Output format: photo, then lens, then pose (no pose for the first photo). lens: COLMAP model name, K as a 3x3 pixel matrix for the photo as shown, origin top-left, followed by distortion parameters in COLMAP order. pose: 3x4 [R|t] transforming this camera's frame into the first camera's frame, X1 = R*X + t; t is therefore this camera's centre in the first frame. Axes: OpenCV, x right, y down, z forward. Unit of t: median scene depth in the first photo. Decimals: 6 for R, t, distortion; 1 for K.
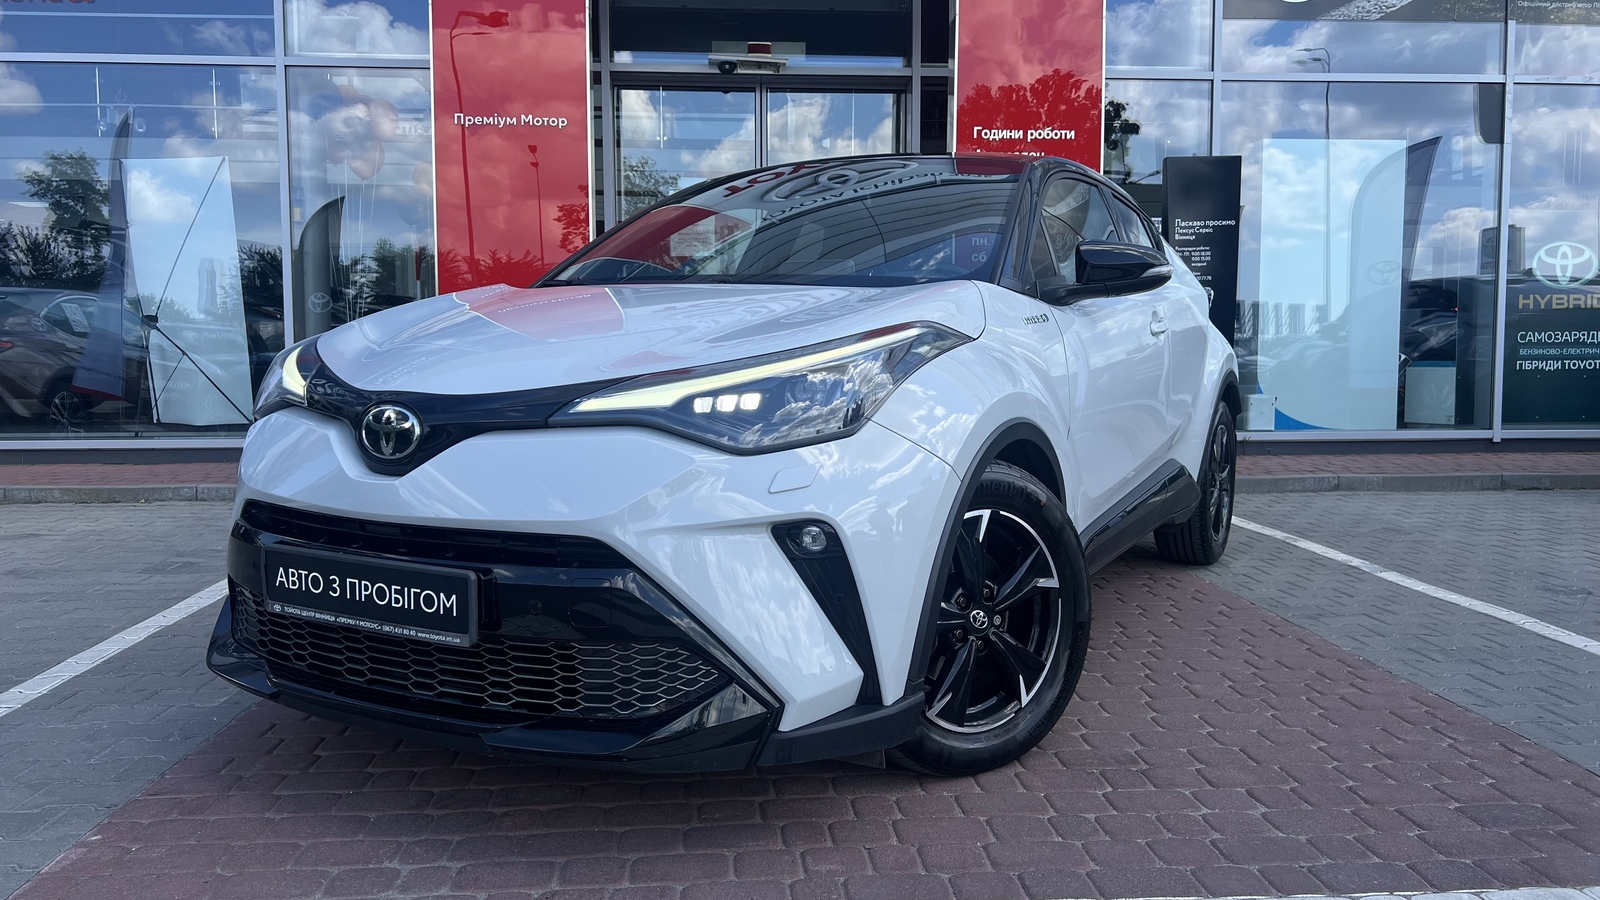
lens RADIAL K [[1189.7, 0, 795.9], [0, 1189.7, 457.4], [0, 0, 1]] dist [0.061808, -0.056974]
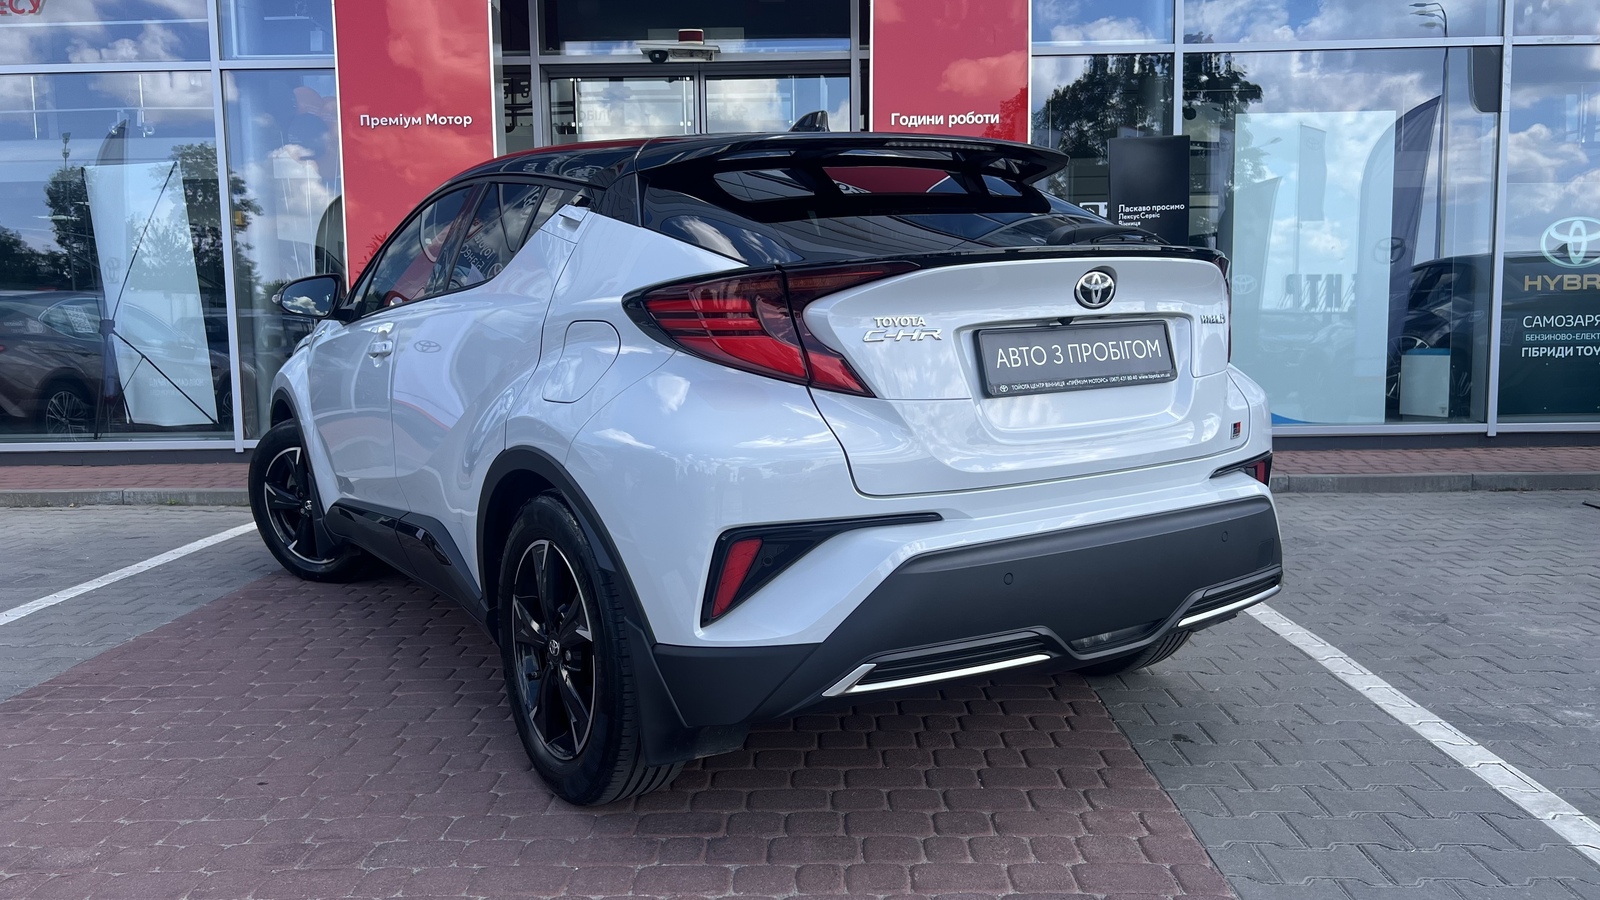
lens RADIAL K [[1189.2, 0, 782.7], [0, 1189.2, 478.8], [0, 0, 1]] dist [0.064158, -0.061589]
pose [[0.995904, -0.001629, -0.090407, 0.137521], [0.004766, 0.999393, 0.034499, -0.016632], [0.090296, -0.034789, 0.995307, 0.028772]]
